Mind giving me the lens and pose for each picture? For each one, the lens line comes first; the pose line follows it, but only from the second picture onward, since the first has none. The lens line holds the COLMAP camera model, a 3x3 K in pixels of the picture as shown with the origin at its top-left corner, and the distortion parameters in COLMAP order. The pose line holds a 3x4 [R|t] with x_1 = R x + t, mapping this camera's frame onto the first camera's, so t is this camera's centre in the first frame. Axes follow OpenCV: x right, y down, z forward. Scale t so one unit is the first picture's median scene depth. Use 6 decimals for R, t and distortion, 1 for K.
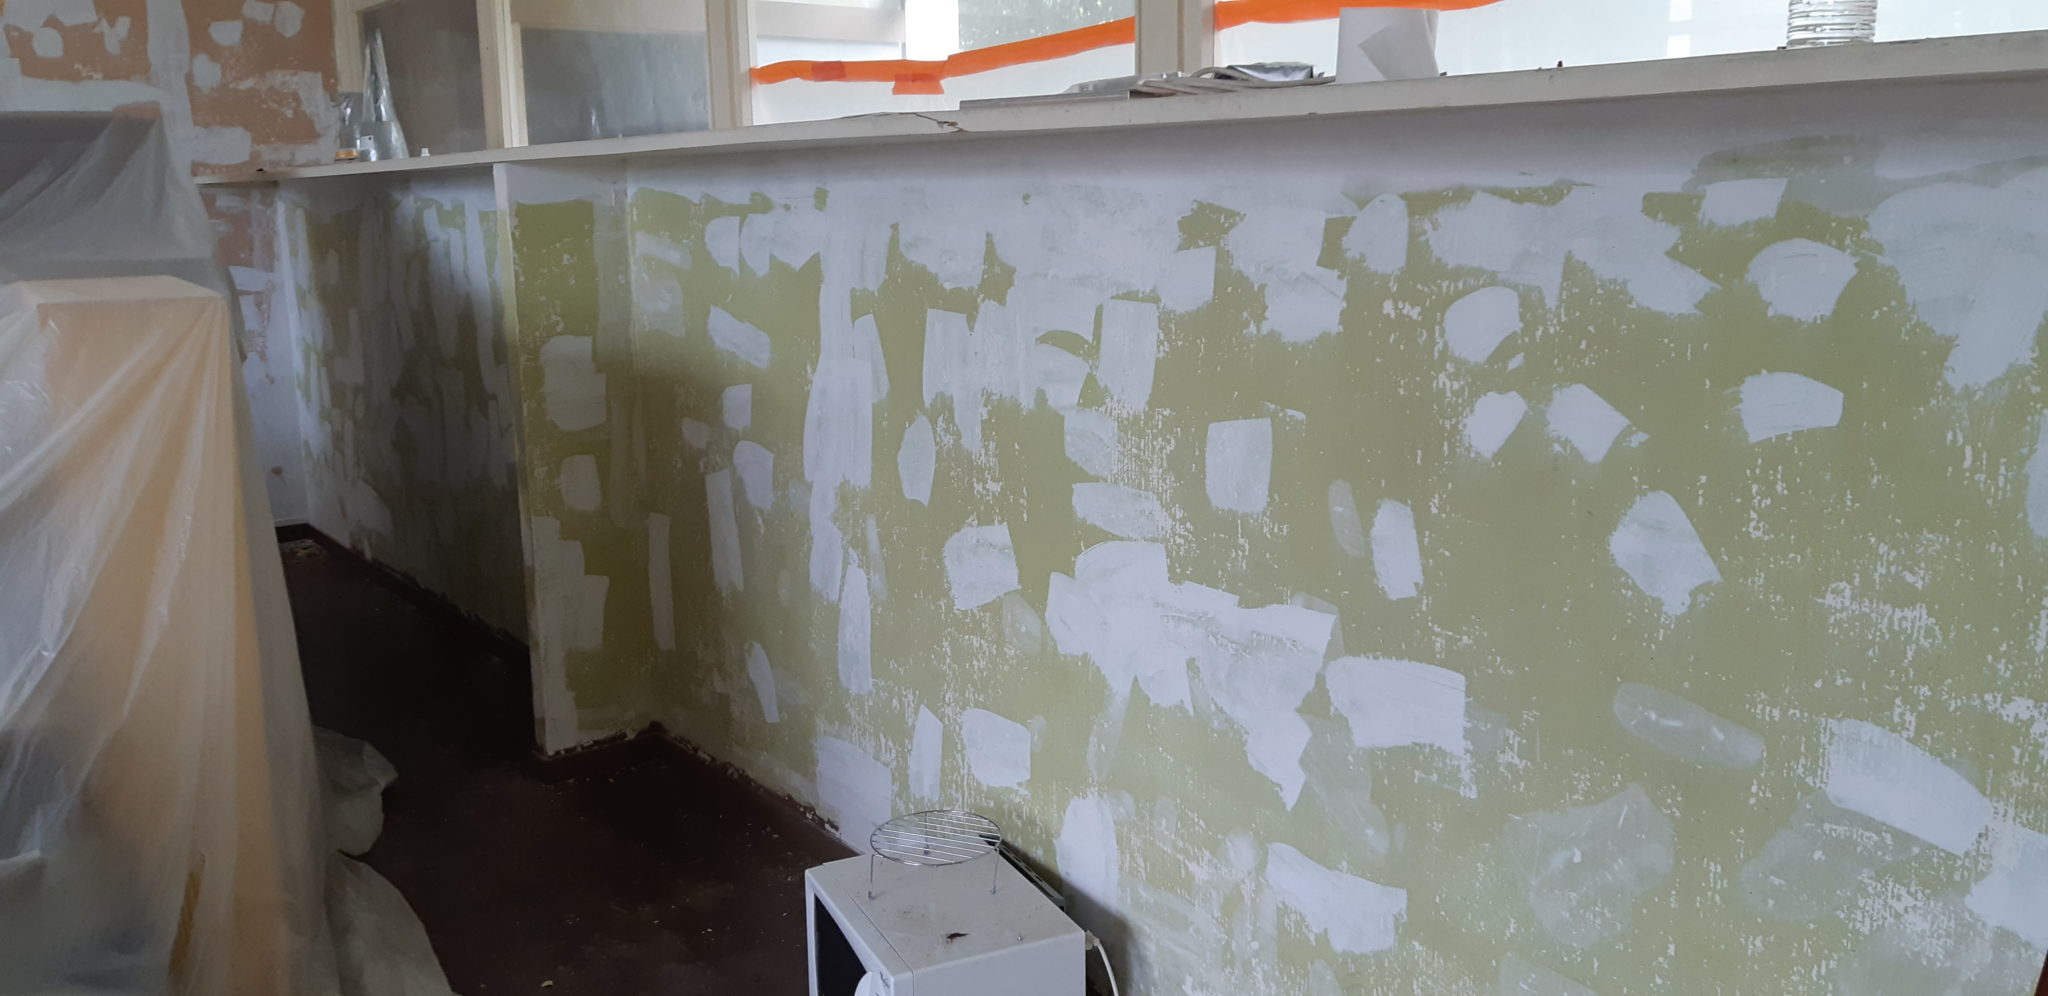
lens RADIAL K [[1562.3, 0, 1001.7], [0, 1562.3, 501.9], [0, 0, 1]] dist [0.035163, -0.082161]
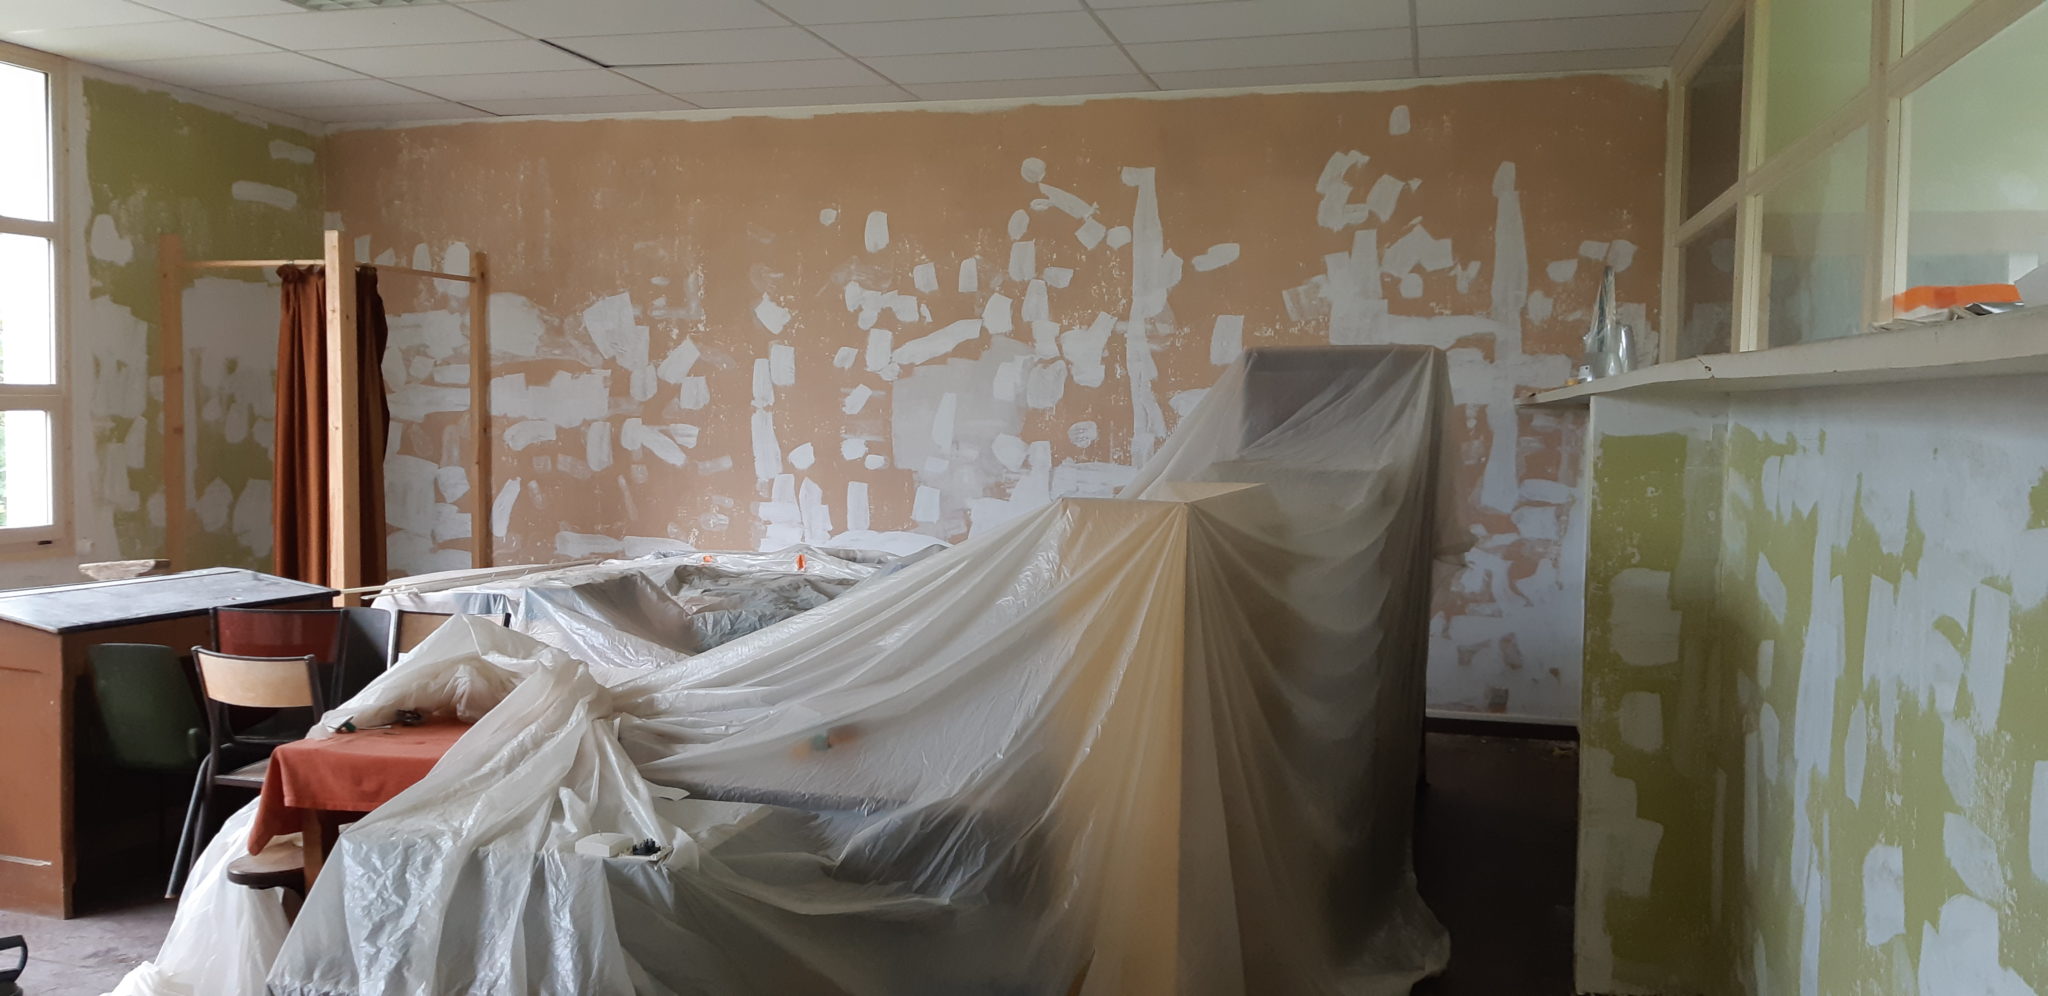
lens RADIAL K [[1562.3, 0, 1001.7], [0, 1562.3, 501.9], [0, 0, 1]] dist [0.035163, -0.082161]
pose [[0.605001, 0.069157, -0.793216, 0.254714], [-0.175175, 0.983373, -0.047873, -0.030279], [0.776716, 0.167915, 0.607056, 0.088932]]
